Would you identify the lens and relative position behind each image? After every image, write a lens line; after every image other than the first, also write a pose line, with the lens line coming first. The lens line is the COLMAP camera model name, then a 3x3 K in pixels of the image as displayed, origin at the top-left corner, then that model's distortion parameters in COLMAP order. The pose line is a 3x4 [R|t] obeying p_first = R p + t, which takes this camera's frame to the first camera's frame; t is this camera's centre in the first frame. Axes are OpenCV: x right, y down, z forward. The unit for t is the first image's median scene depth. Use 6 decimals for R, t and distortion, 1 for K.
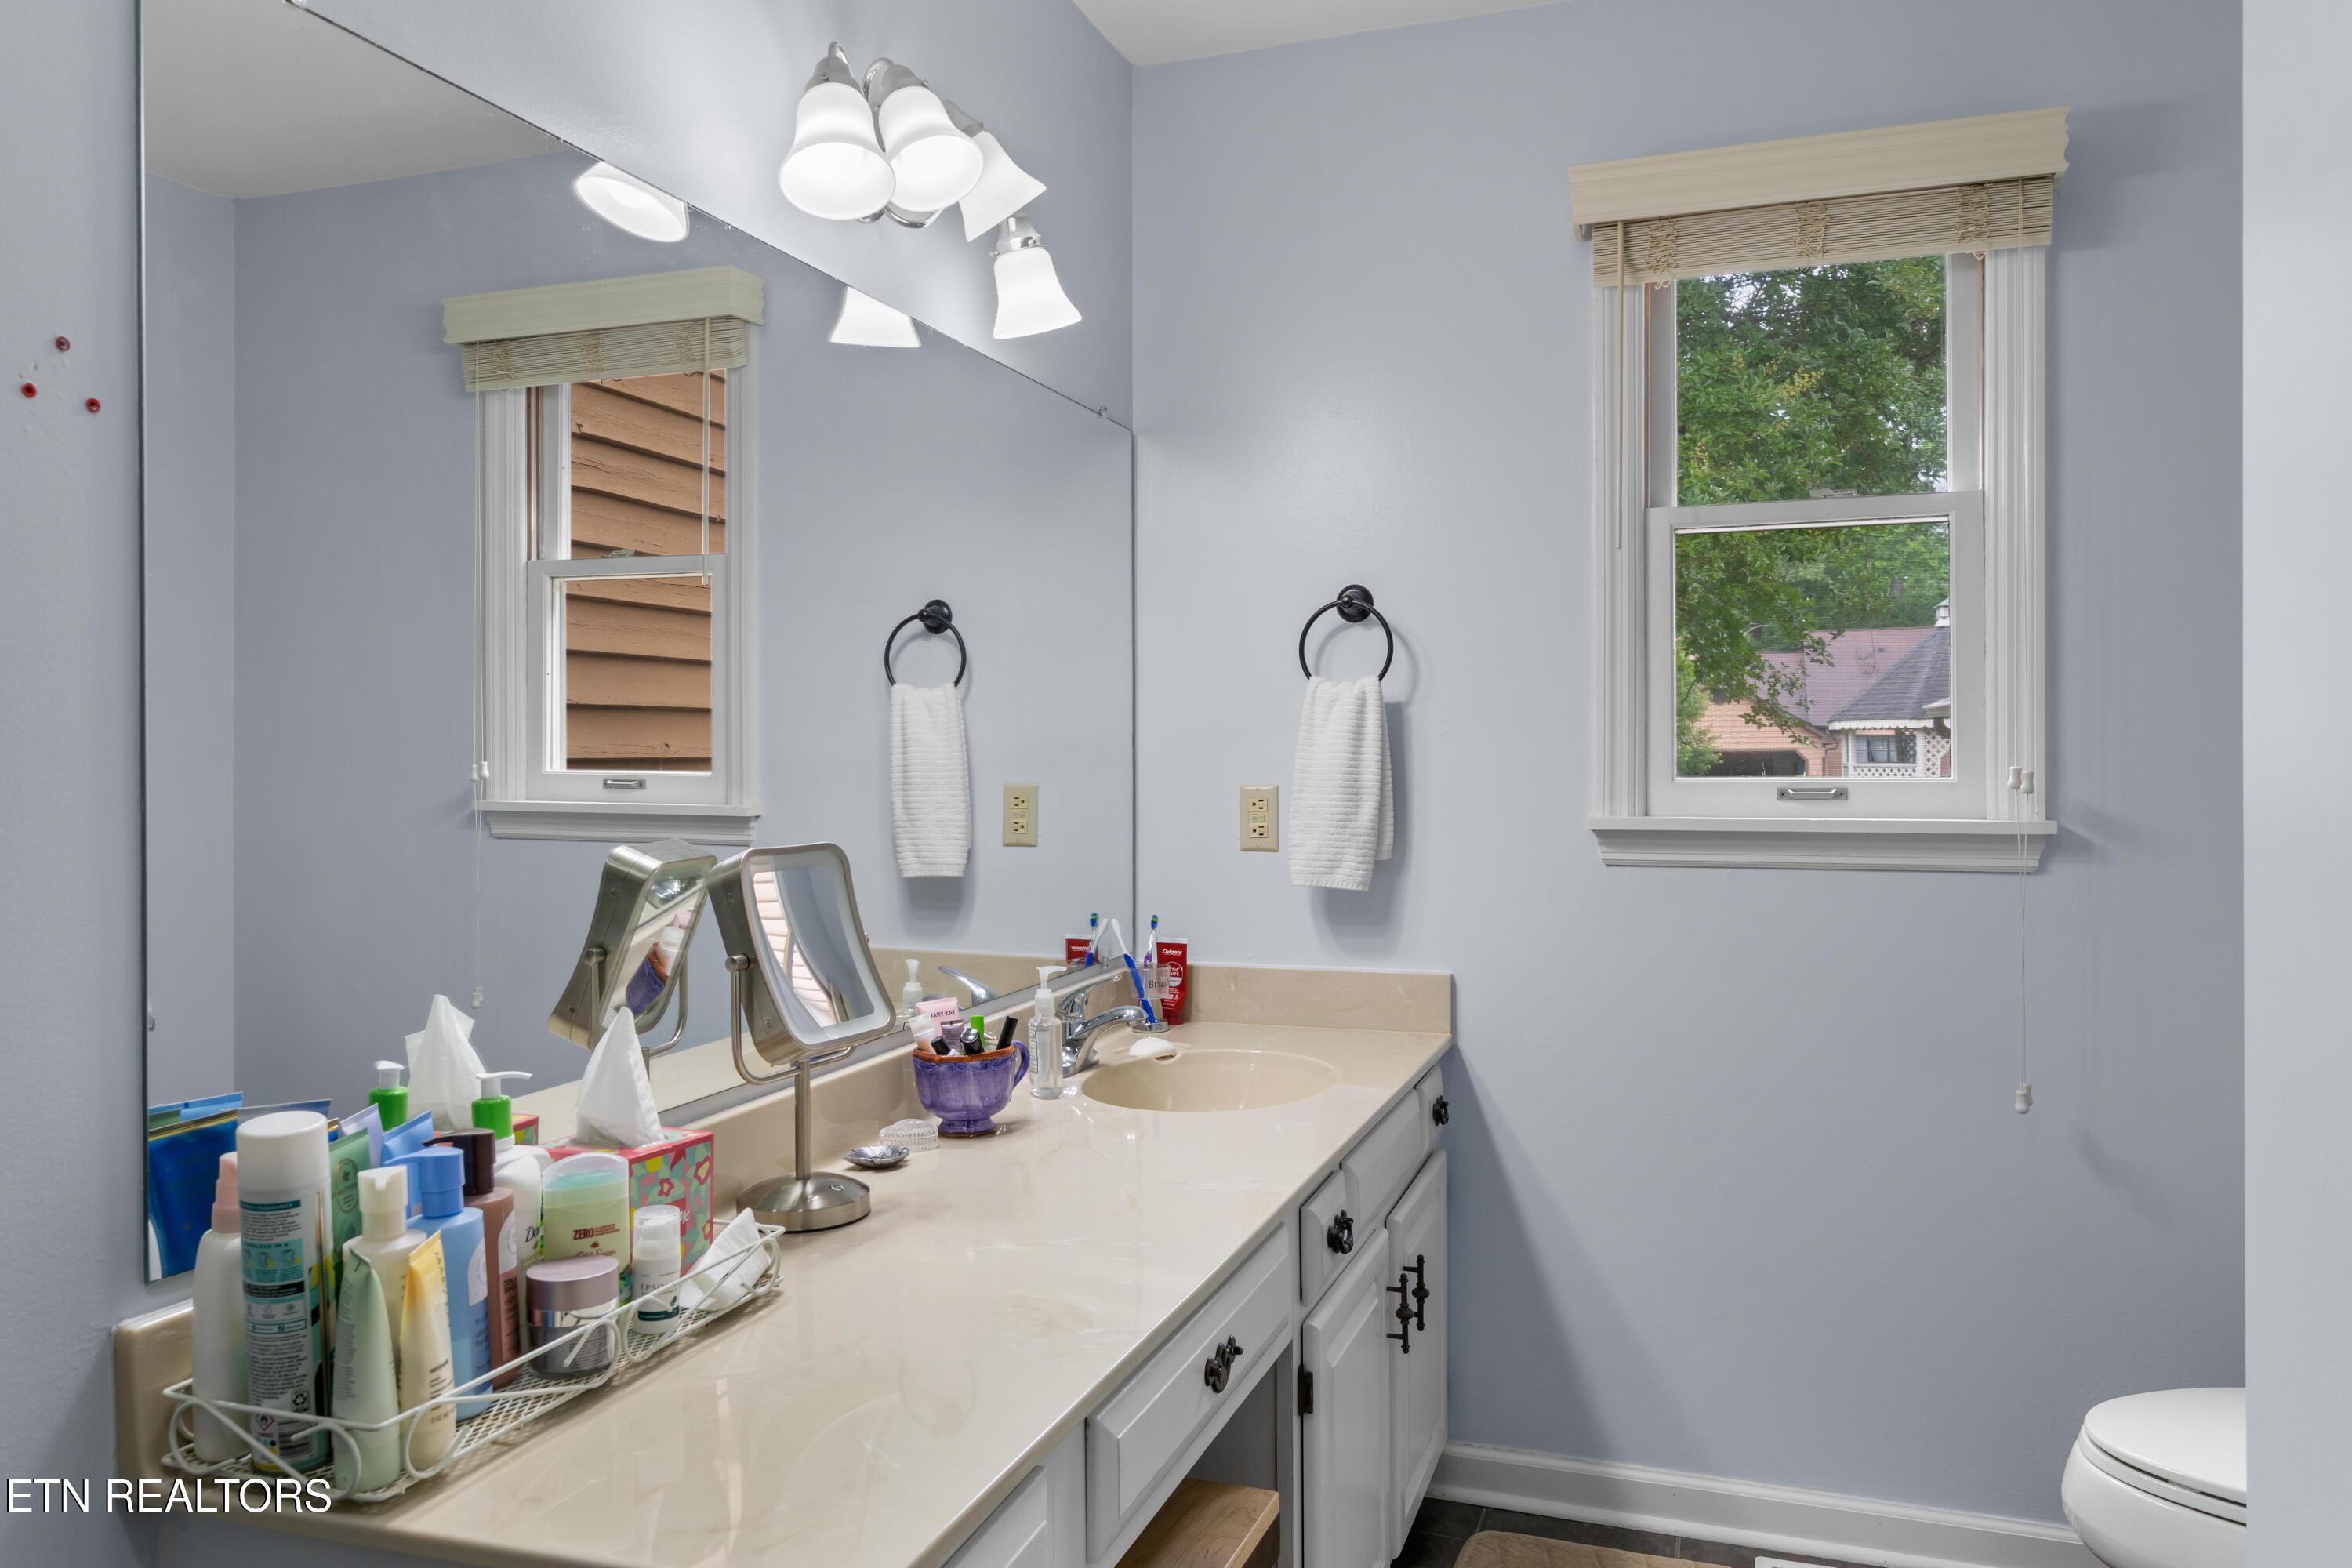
lens RADIAL K [[1581.7, 0, 1187.3], [0, 1581.7, 755.2], [0, 0, 1]] dist [-0.006316, 0.001013]
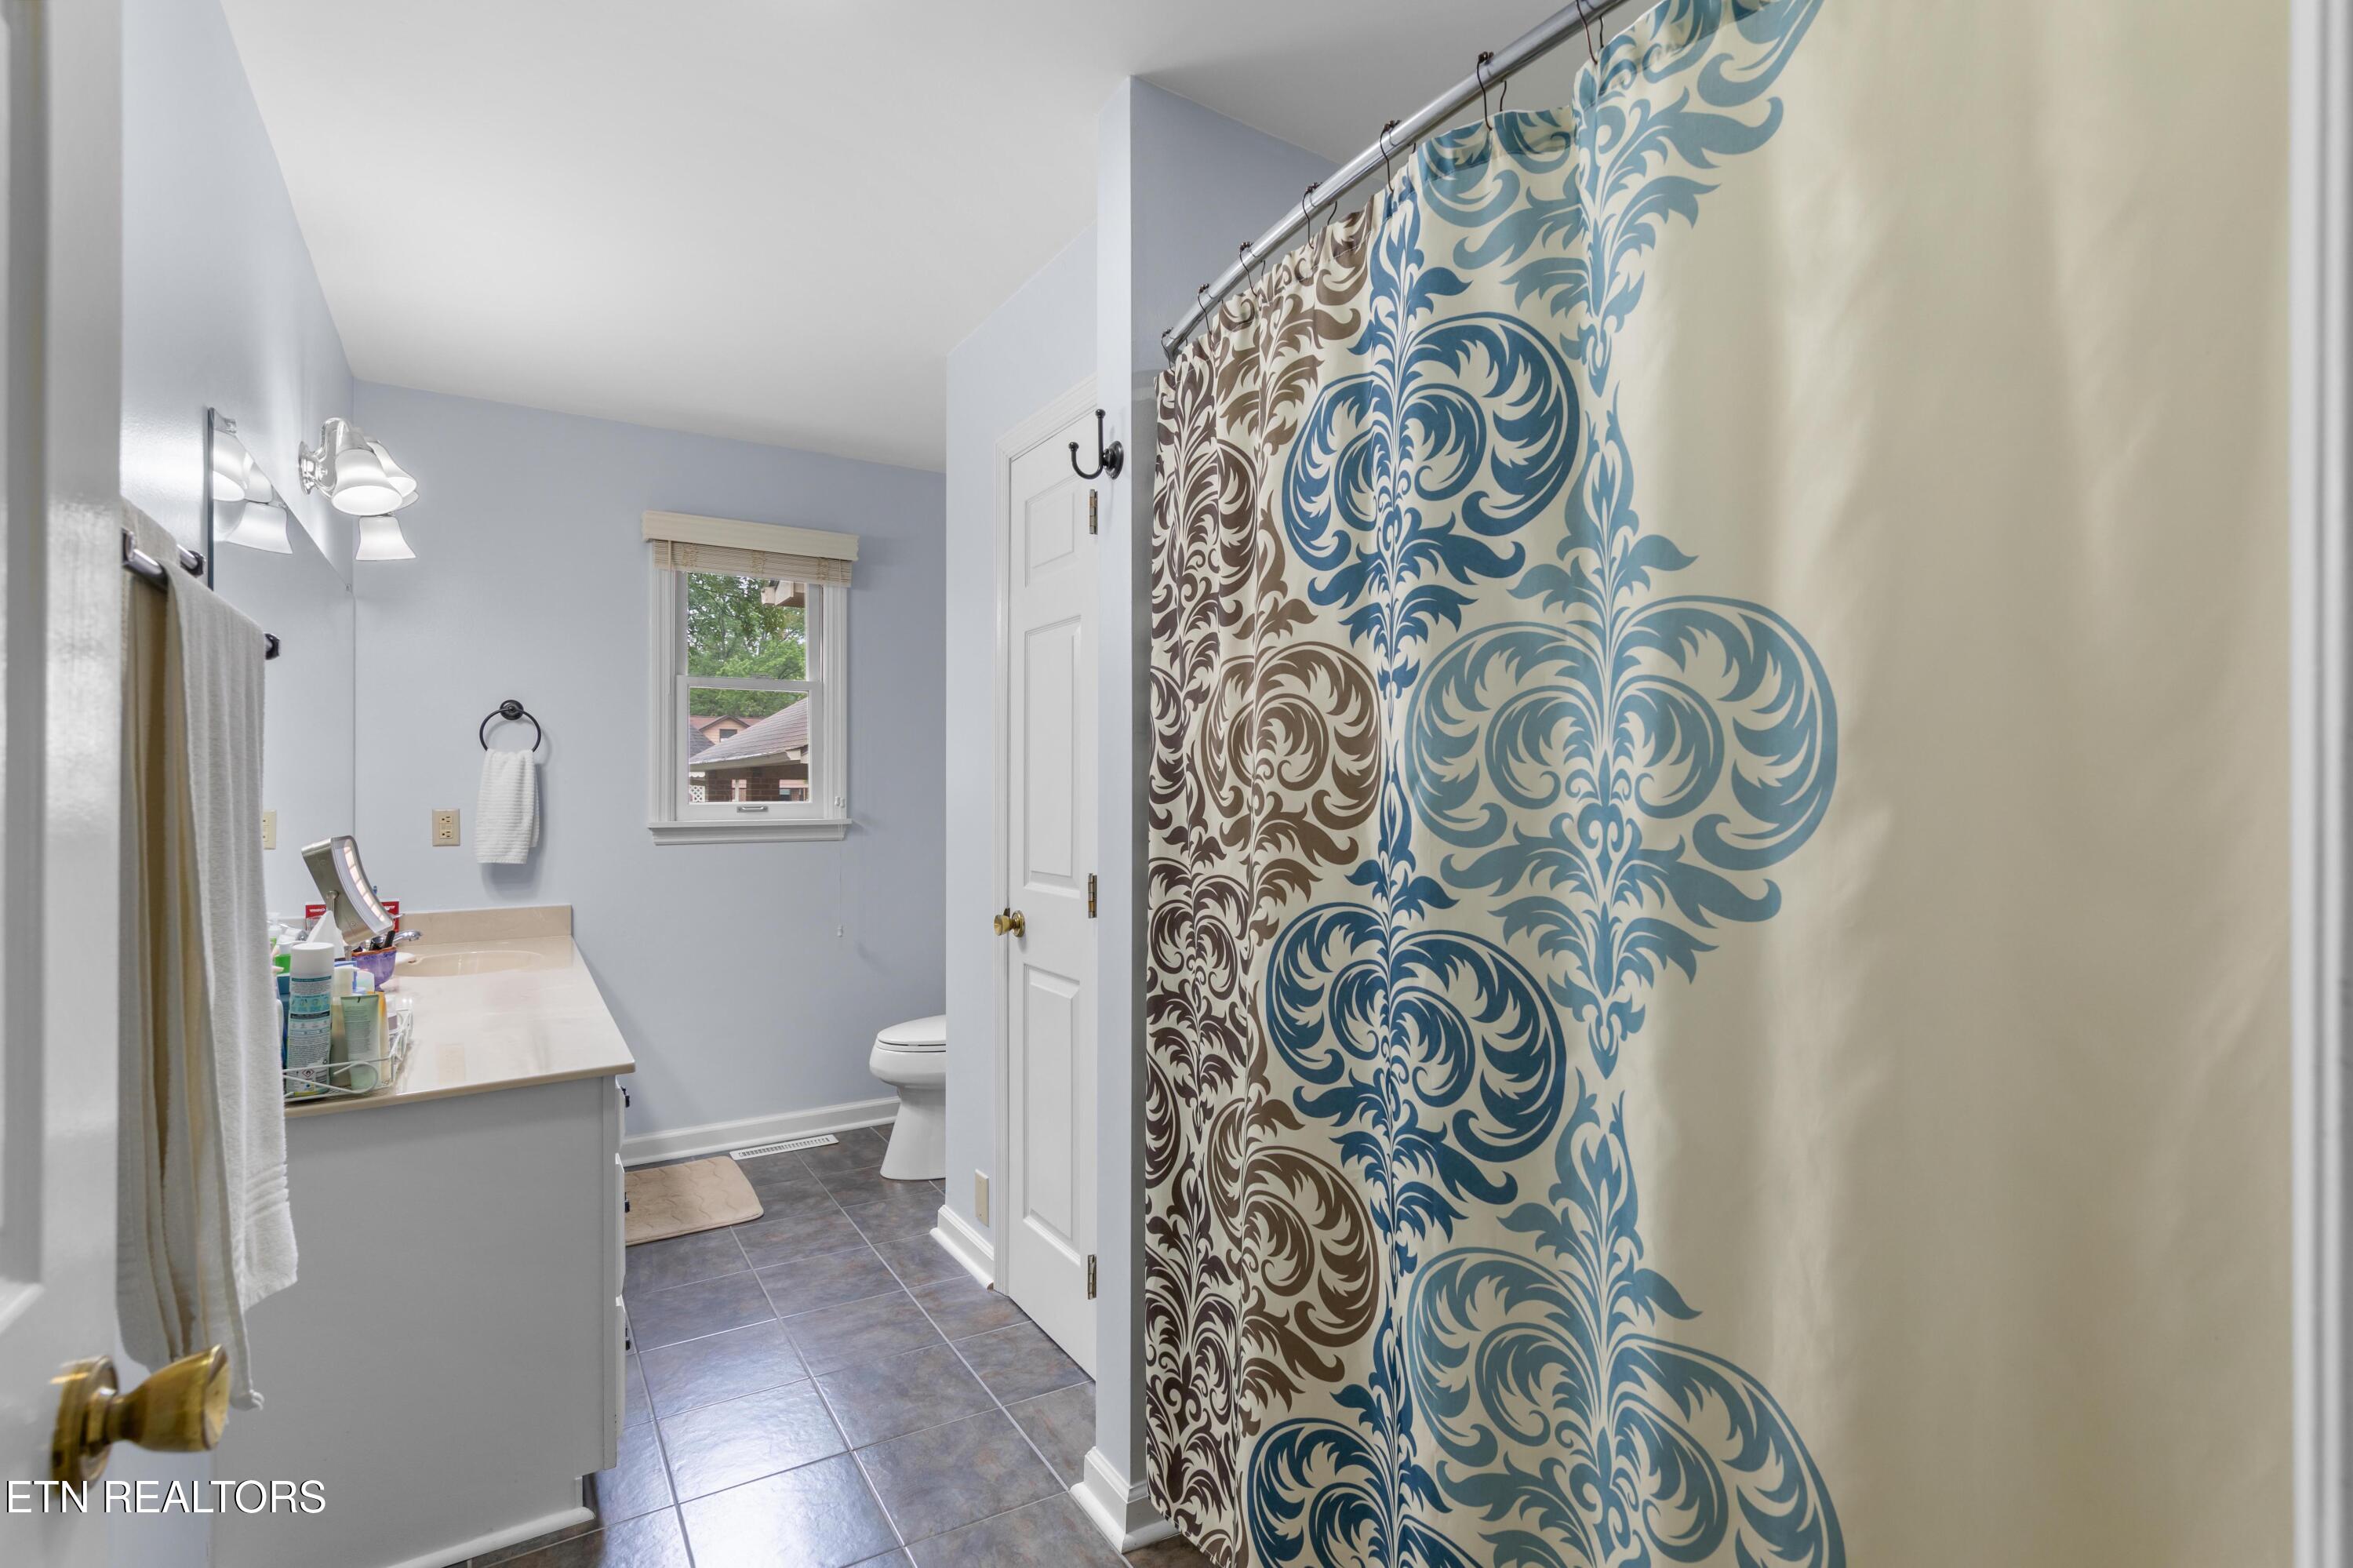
lens RADIAL K [[1144.8, 0, 1177.3], [0, 1144.8, 785.9], [0, 0, 1]] dist [-0.000650, -0.000015]
pose [[0.631664, 0.002820, 0.775237, -0.470569], [-0.002061, 0.999996, -0.001958, -0.006407], [-0.775240, -0.000361, 0.631667, -0.485023]]
